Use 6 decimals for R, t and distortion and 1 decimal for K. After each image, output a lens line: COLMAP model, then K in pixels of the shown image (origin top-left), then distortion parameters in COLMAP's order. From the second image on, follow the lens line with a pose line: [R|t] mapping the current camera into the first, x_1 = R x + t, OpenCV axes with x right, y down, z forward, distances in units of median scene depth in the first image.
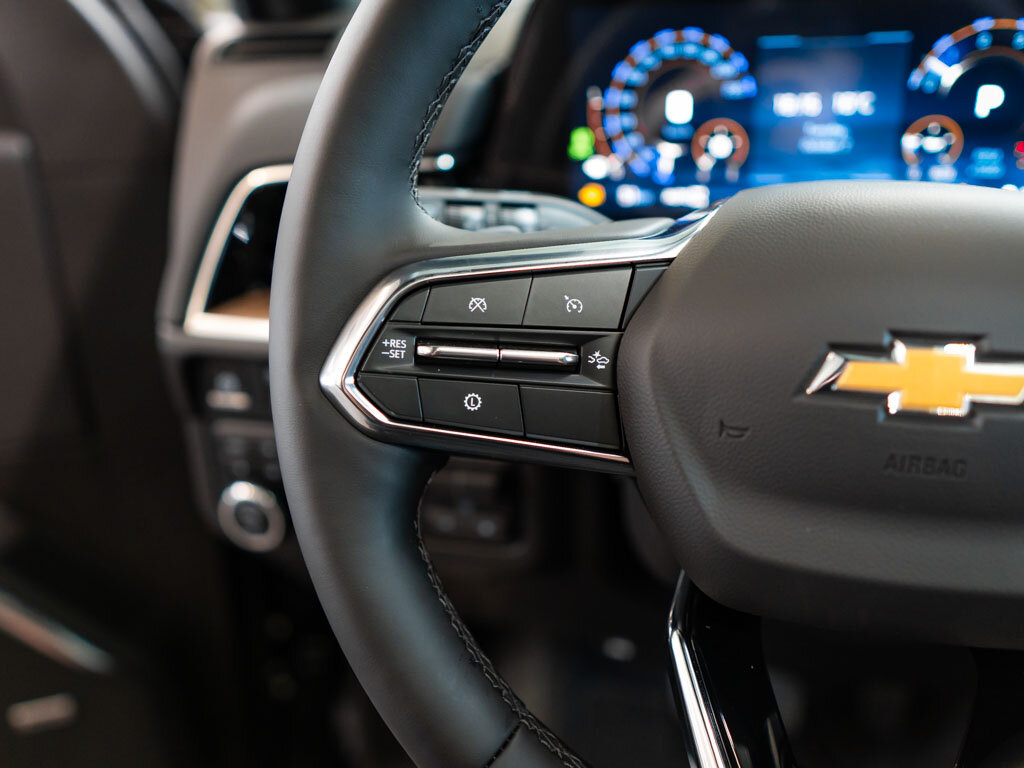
lens RADIAL K [[780.6, 0, 512.0], [0, 780.6, 384.0], [0, 0, 1]] dist [-0.010579, -0.001583]
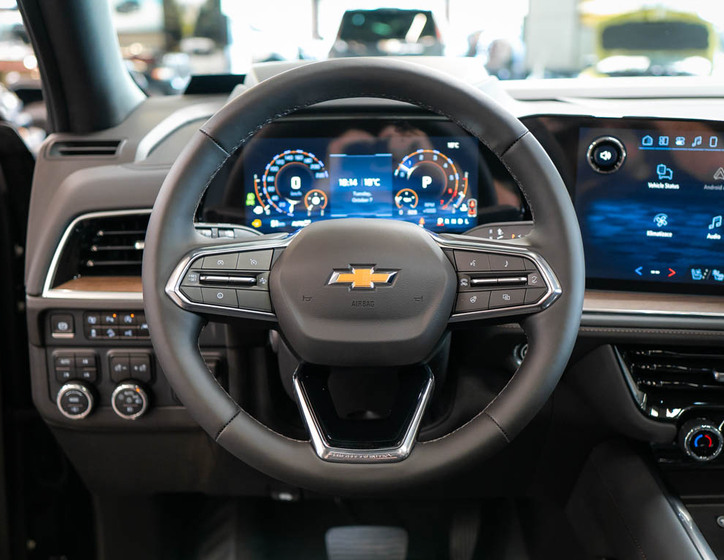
lens RADIAL K [[827.9, 0, 364.2], [0, 827.9, 293.6], [0, 0, 1]] dist [0.004553, -0.014885]
pose [[0.972630, -0.030300, 0.230374, -0.153468], [0.063281, 0.988526, -0.137156, 0.304244], [-0.223575, 0.147980, 0.963388, -1.342480]]
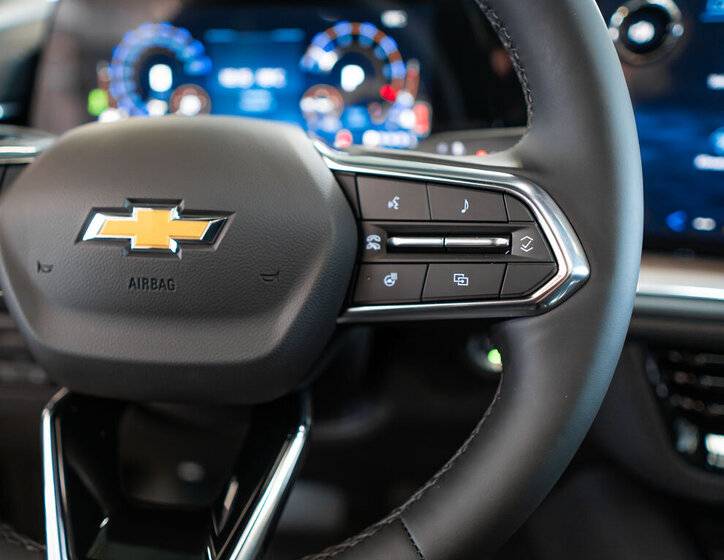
lens RADIAL K [[578.4, 0, 318.1], [0, 578.4, 277.6], [0, 0, 1]] dist [-0.000455, -0.000010]
pose [[0.989403, -0.017771, 0.144102, 0.387104], [0.024405, 0.998716, -0.044399, 0.084801], [-0.143128, 0.047445, 0.988566, -0.113498]]
